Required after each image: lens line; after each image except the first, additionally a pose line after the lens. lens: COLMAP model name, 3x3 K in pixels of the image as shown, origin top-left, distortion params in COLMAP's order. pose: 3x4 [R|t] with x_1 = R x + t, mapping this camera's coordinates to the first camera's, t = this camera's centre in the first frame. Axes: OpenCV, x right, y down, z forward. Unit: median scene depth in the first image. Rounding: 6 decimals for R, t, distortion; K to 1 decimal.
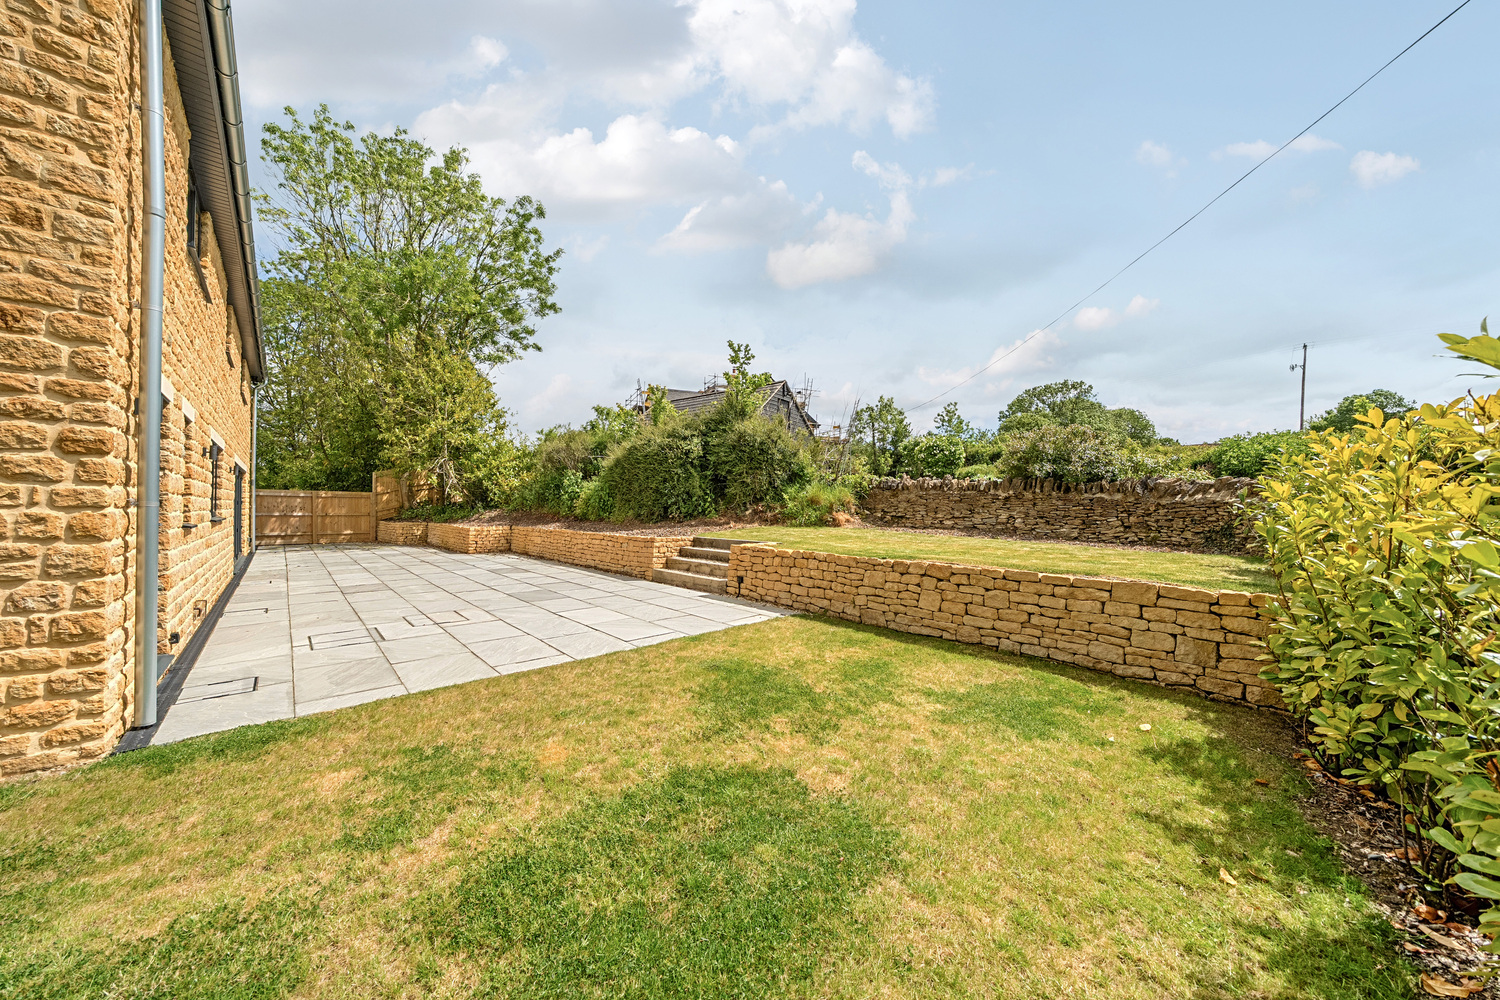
lens RADIAL K [[511.4, 0, 750.0], [0, 511.4, 500.0], [0, 0, 1]] dist [-0.001304, 0.000005]
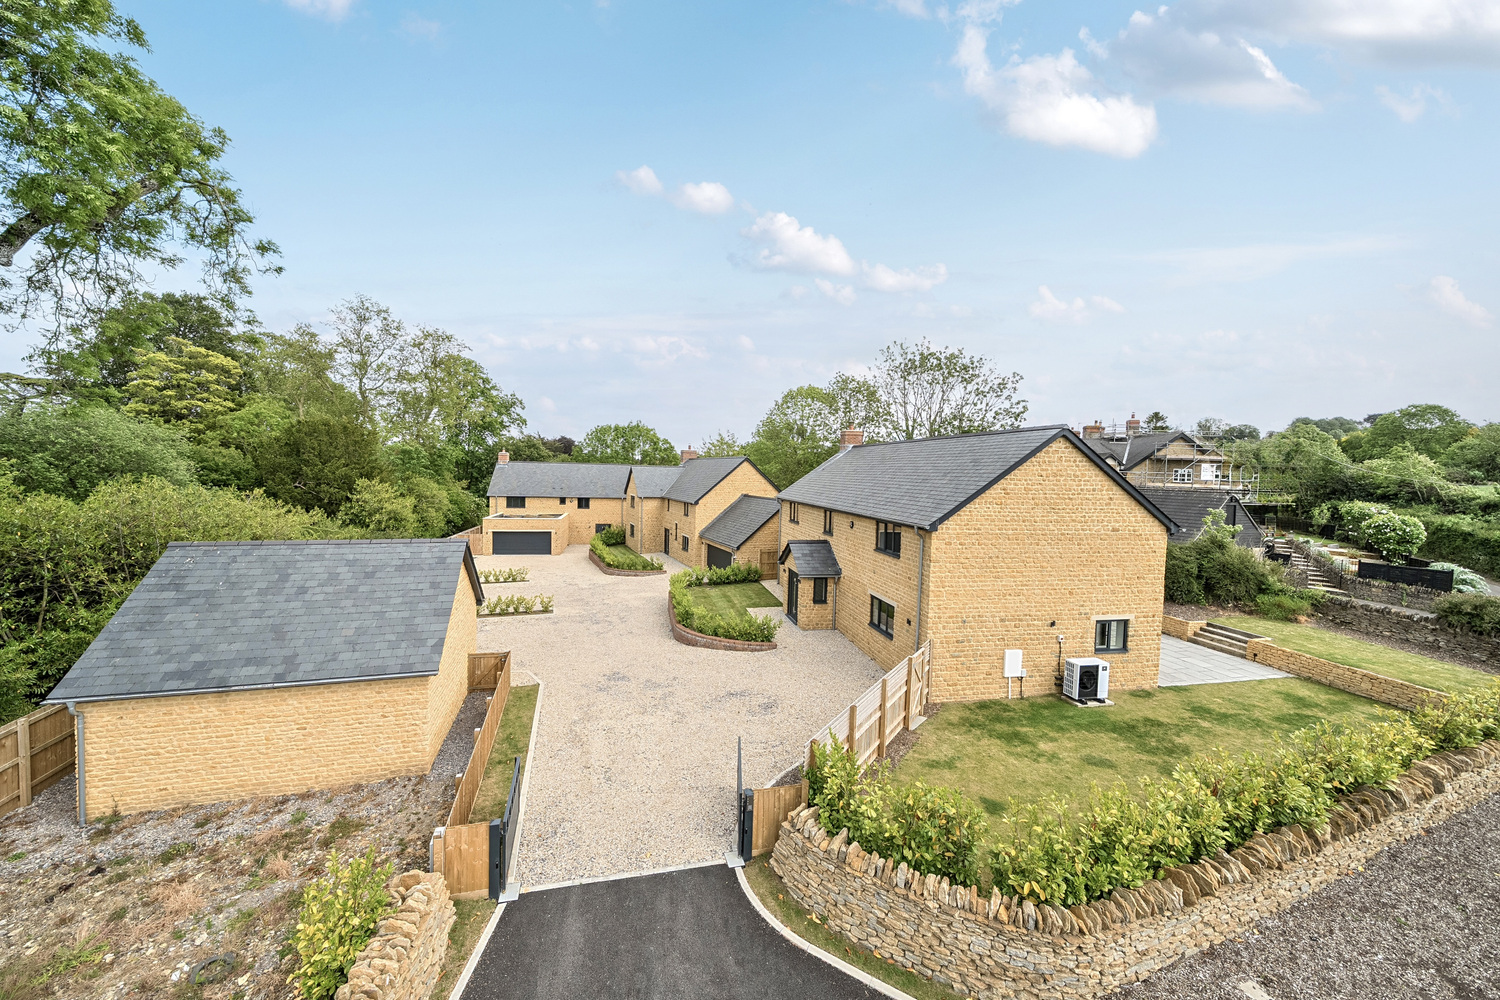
lens RADIAL K [[511.4, 0, 750.0], [0, 511.4, 500.0], [0, 0, 1]] dist [-0.001304, 0.000005]
pose [[0.848625, 0.034672, -0.527857, -0.614111], [-0.003064, 0.998155, 0.060638, -0.553908], [0.528986, -0.049842, 0.847166, -1.776092]]
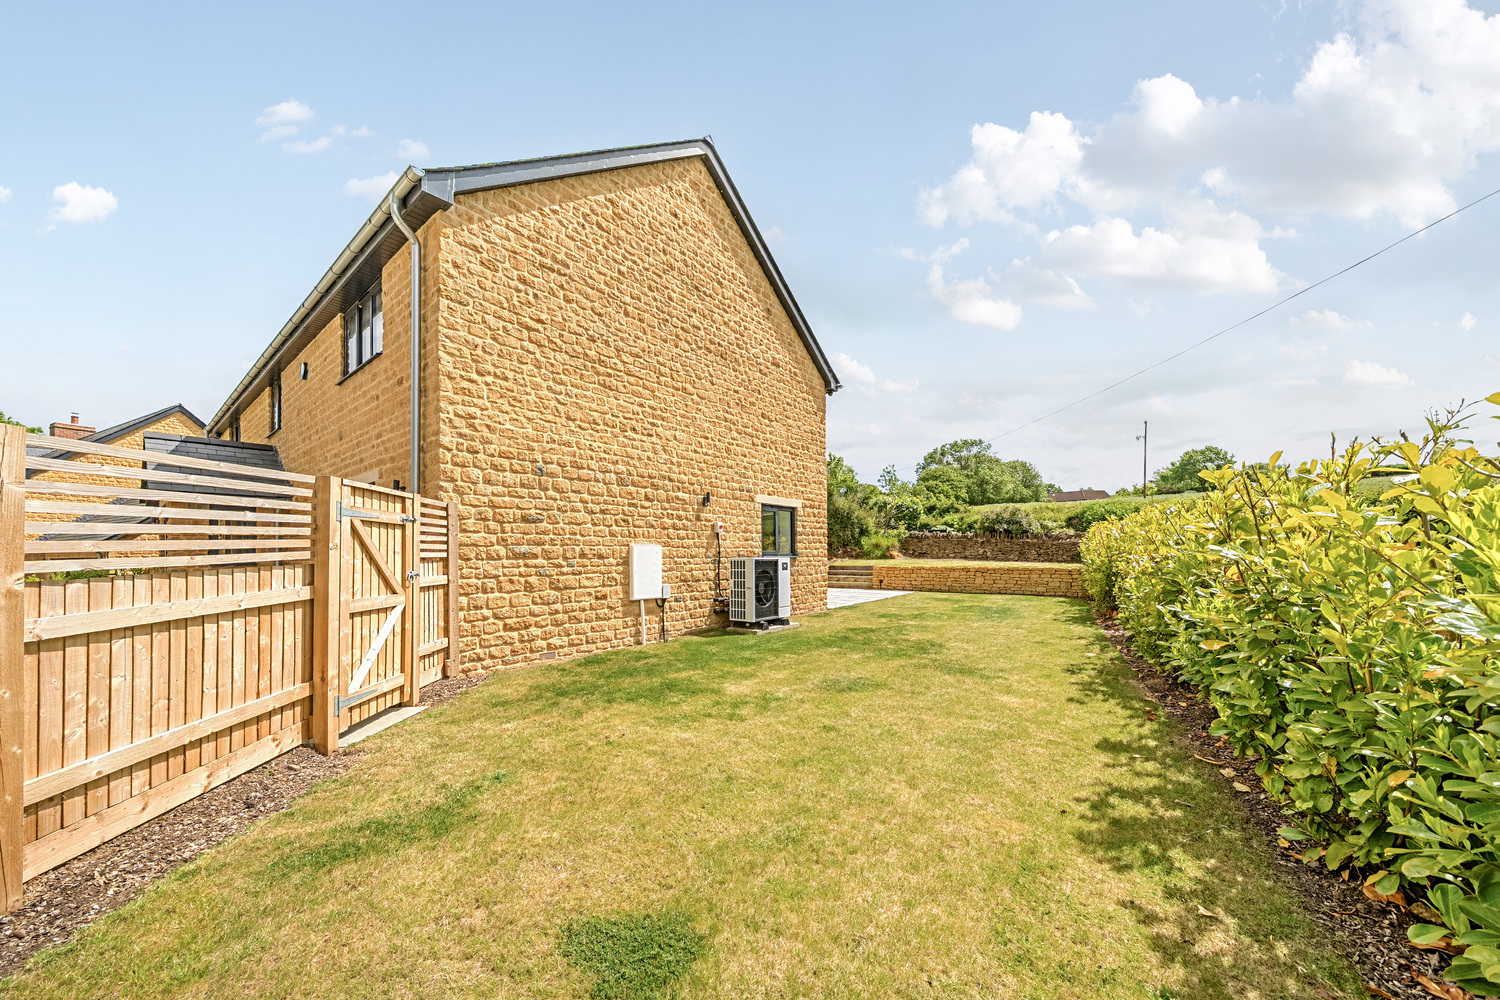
lens RADIAL K [[510.8, 0, 729.7], [0, 510.8, 548.9], [0, 0, 1]] dist [-0.001327, -0.000022]
pose [[0.992241, -0.018480, 0.122945, -0.707672], [0.017428, 0.999802, 0.009627, -0.013022], [-0.123098, -0.007410, 0.992367, -0.842329]]
